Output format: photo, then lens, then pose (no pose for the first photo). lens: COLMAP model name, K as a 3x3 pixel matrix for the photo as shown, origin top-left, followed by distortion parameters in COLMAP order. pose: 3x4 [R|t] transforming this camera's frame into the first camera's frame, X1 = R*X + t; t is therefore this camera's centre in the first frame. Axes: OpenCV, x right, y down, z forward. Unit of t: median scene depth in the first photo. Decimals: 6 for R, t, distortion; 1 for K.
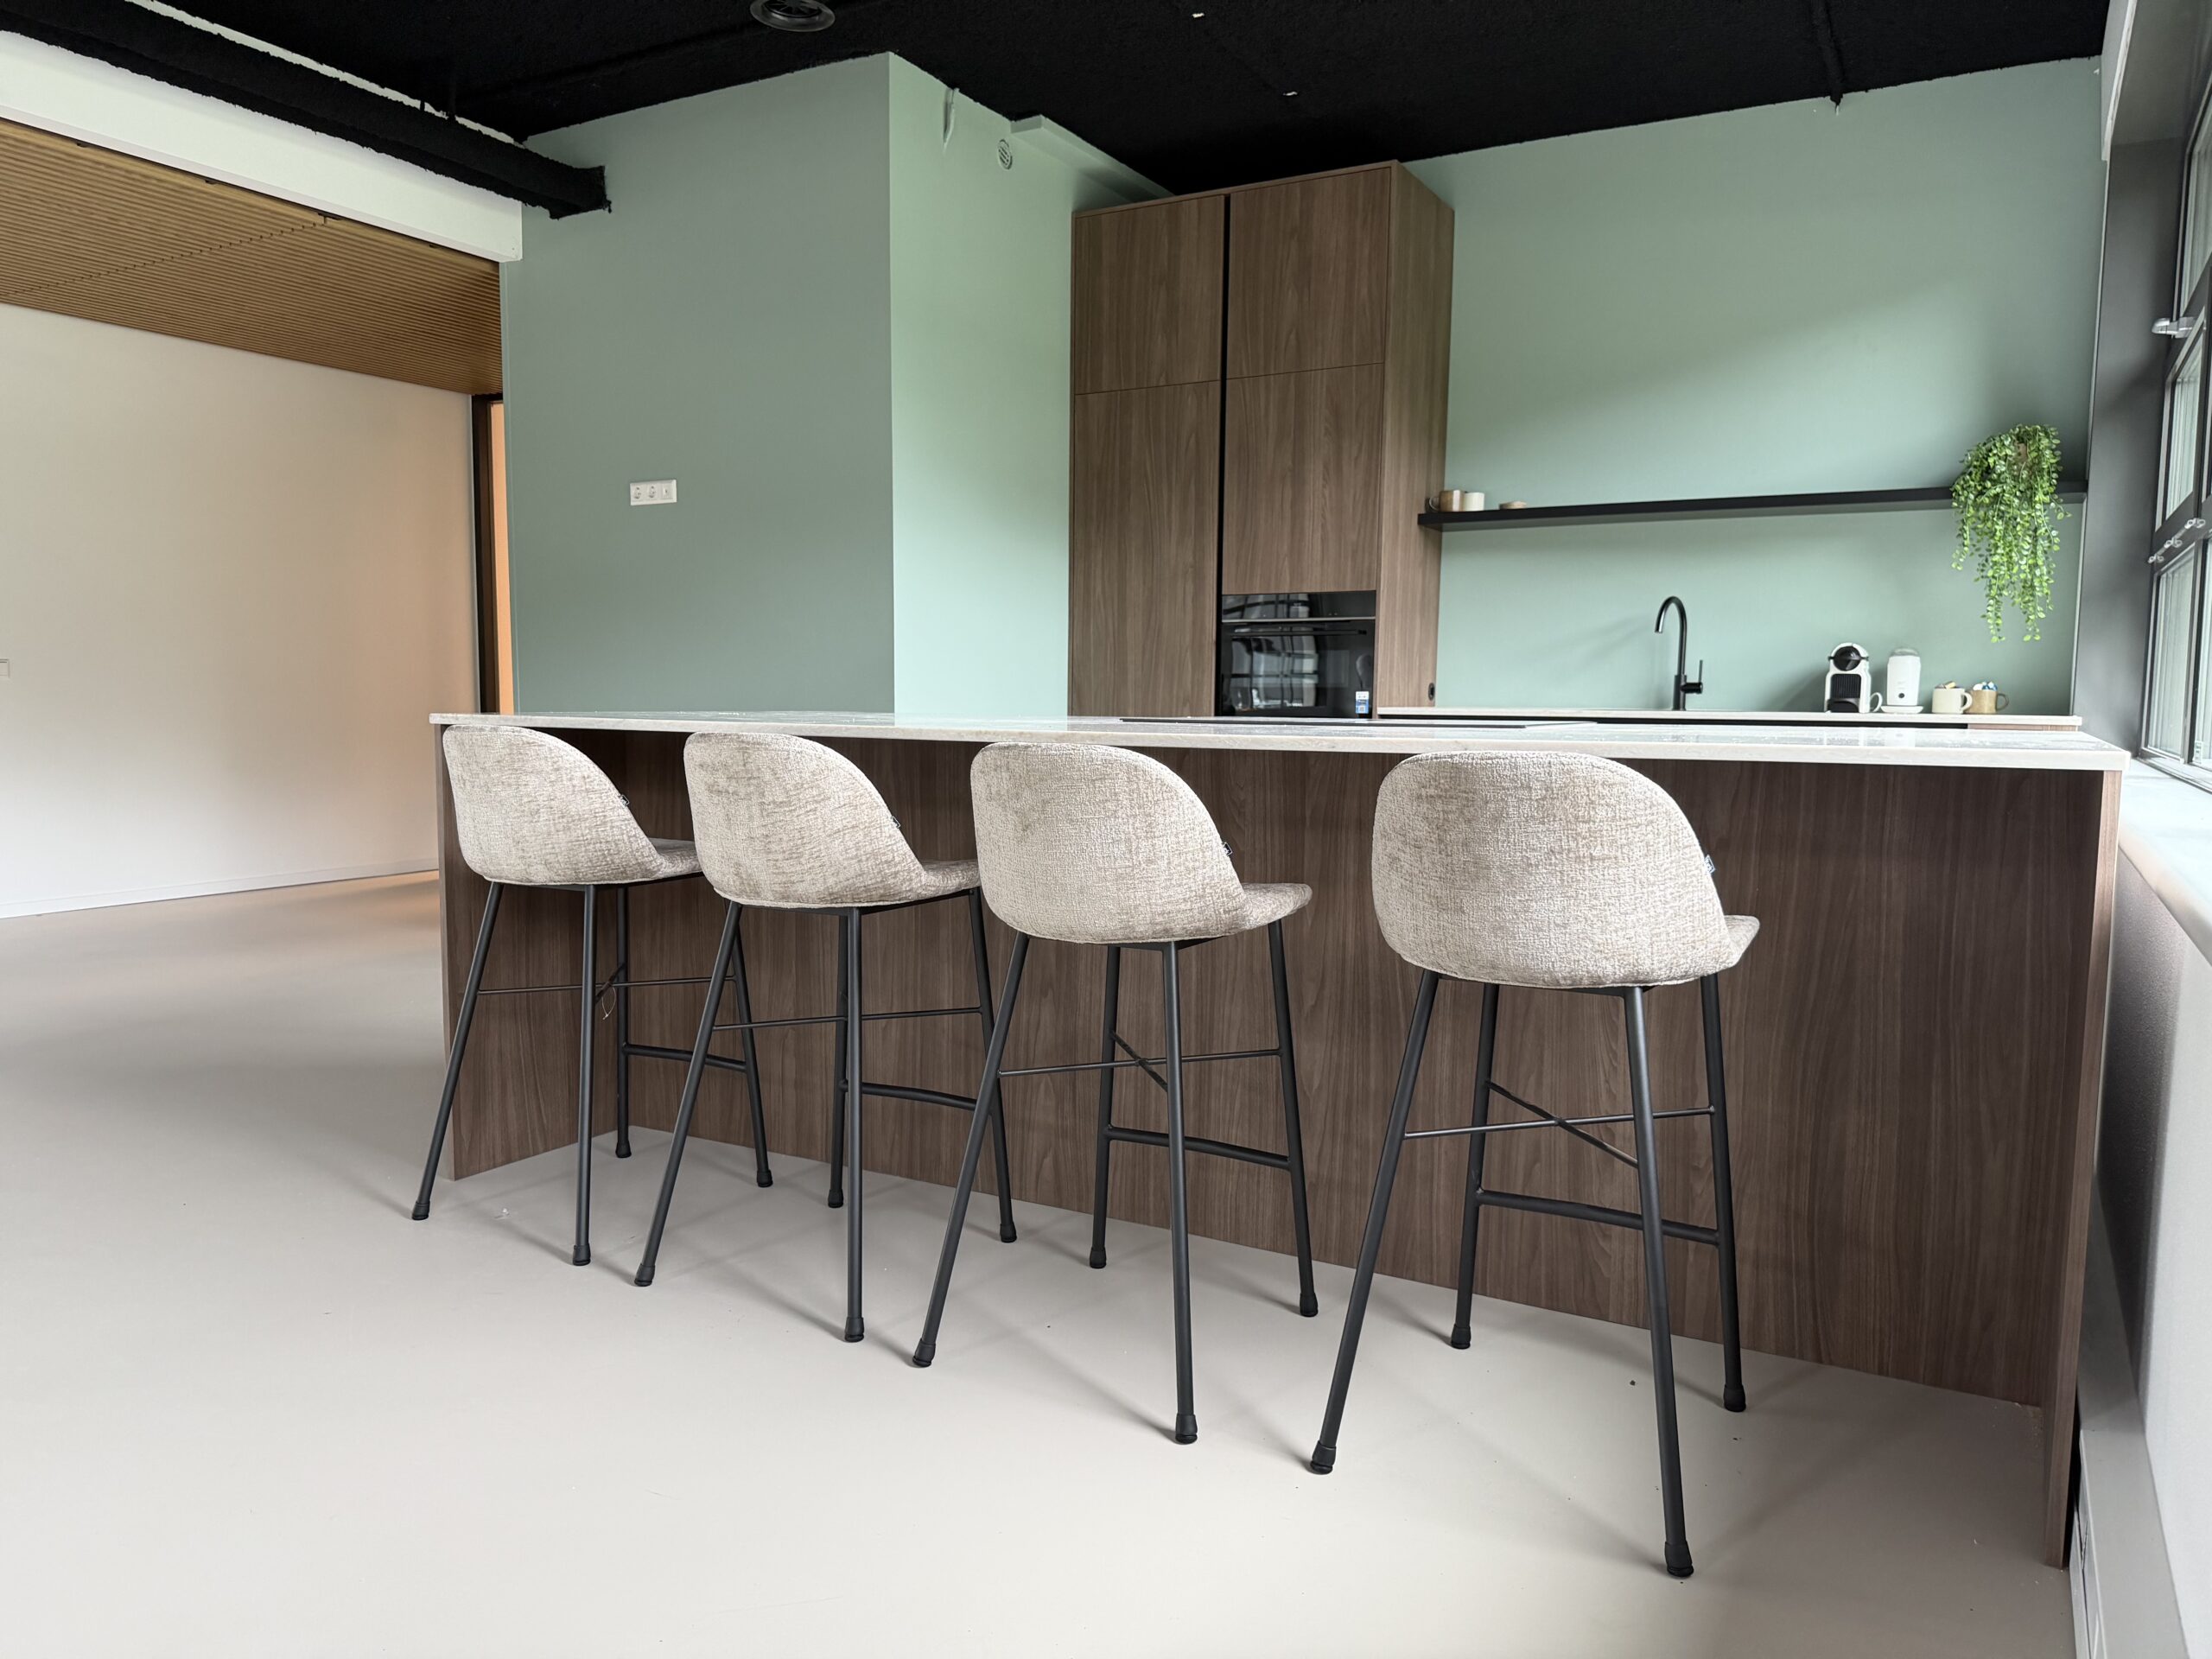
lens RADIAL K [[1562.1, 0, 1105.8], [0, 1562.1, 830.7], [0, 0, 1]] dist [-0.001726, -0.001482]
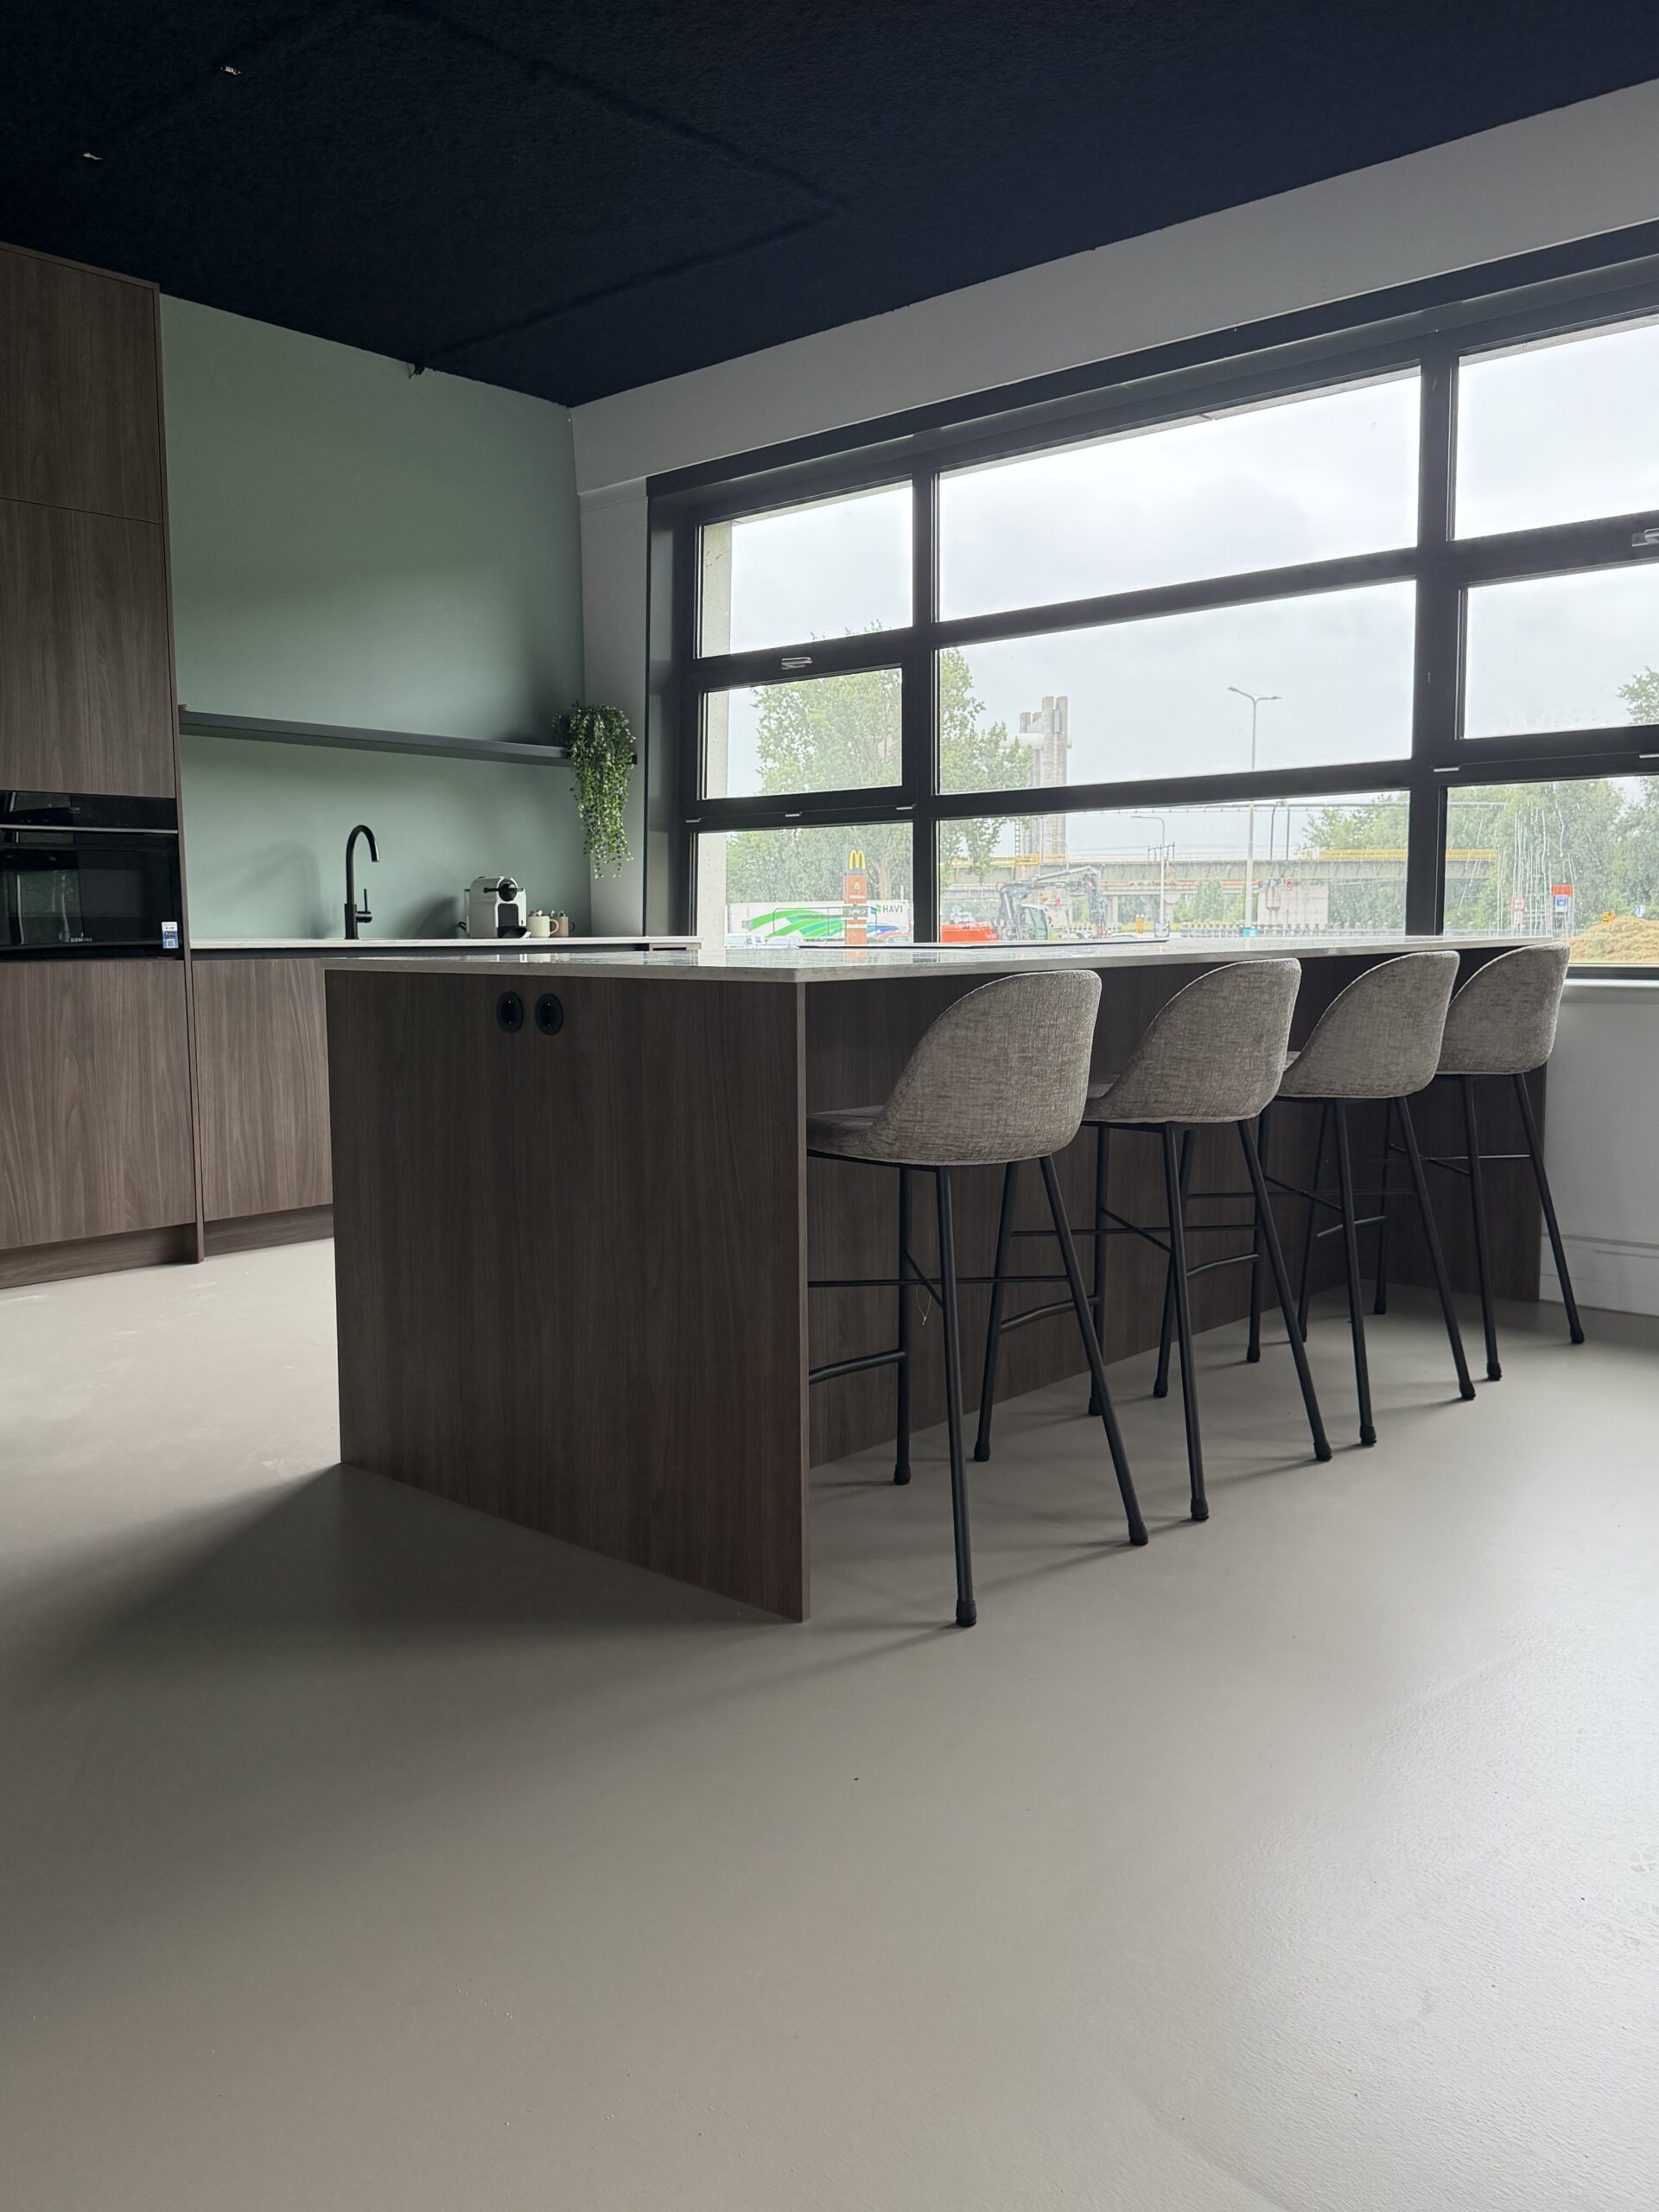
lens RADIAL K [[1841.3, 0, 829.7], [0, 1841.3, 1106.1], [0, 0, 1]] dist [-0.093869, -0.004615]
pose [[0.232680, -0.096737, 0.967730, -0.682213], [0.094578, 0.992575, 0.076480, -0.033692], [-0.967944, 0.073731, 0.240102, 0.448277]]
